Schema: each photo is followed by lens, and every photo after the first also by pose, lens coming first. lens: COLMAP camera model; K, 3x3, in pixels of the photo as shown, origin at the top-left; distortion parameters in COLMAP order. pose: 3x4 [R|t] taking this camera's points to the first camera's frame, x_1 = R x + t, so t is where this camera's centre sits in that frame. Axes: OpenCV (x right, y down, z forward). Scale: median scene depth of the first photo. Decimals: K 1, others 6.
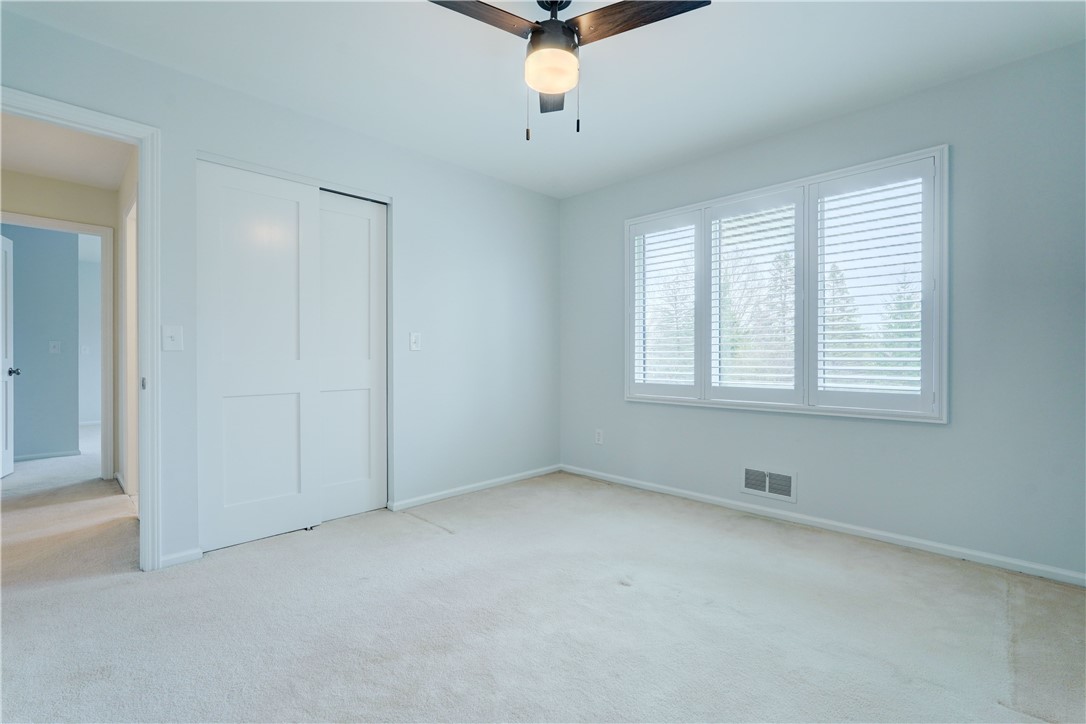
lens RADIAL K [[494.2, 0, 542.8], [0, 494.2, 356.2], [0, 0, 1]] dist [-0.003720, 0.002273]
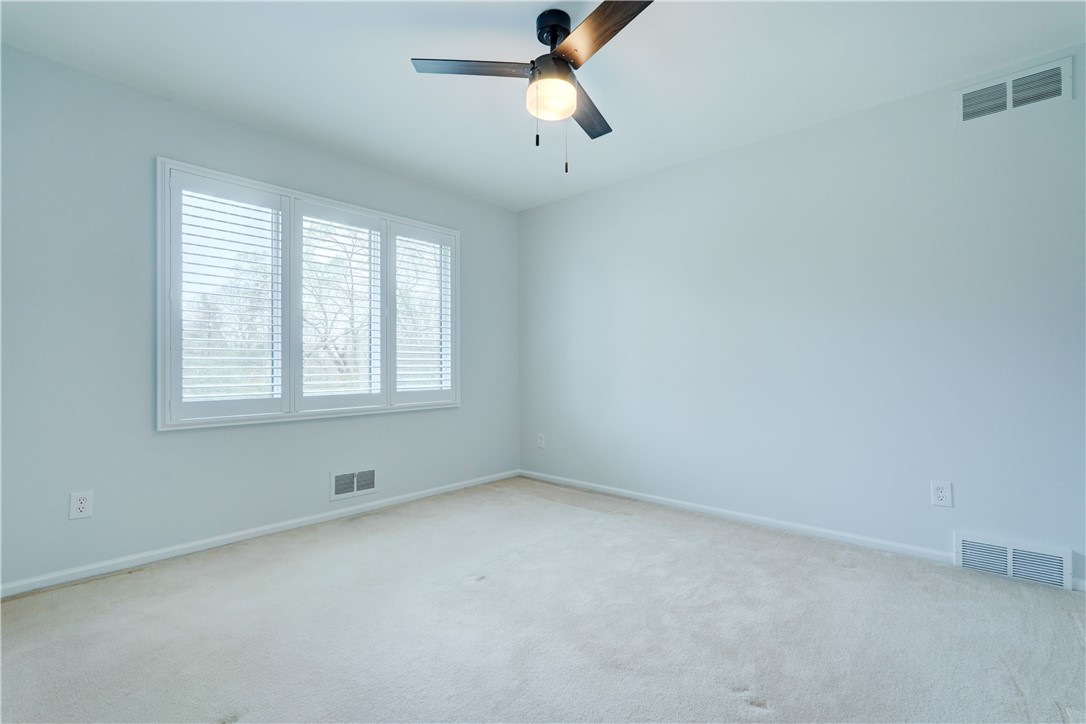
lens RADIAL K [[494.2, 0, 544.7], [0, 494.2, 357.6], [0, 0, 1]] dist [-0.003720, 0.002273]
pose [[-0.052974, 0.012521, 0.998517, -0.634164], [-0.001155, 0.999920, -0.012600, -0.000646], [-0.998595, -0.001821, -0.052955, 0.647793]]
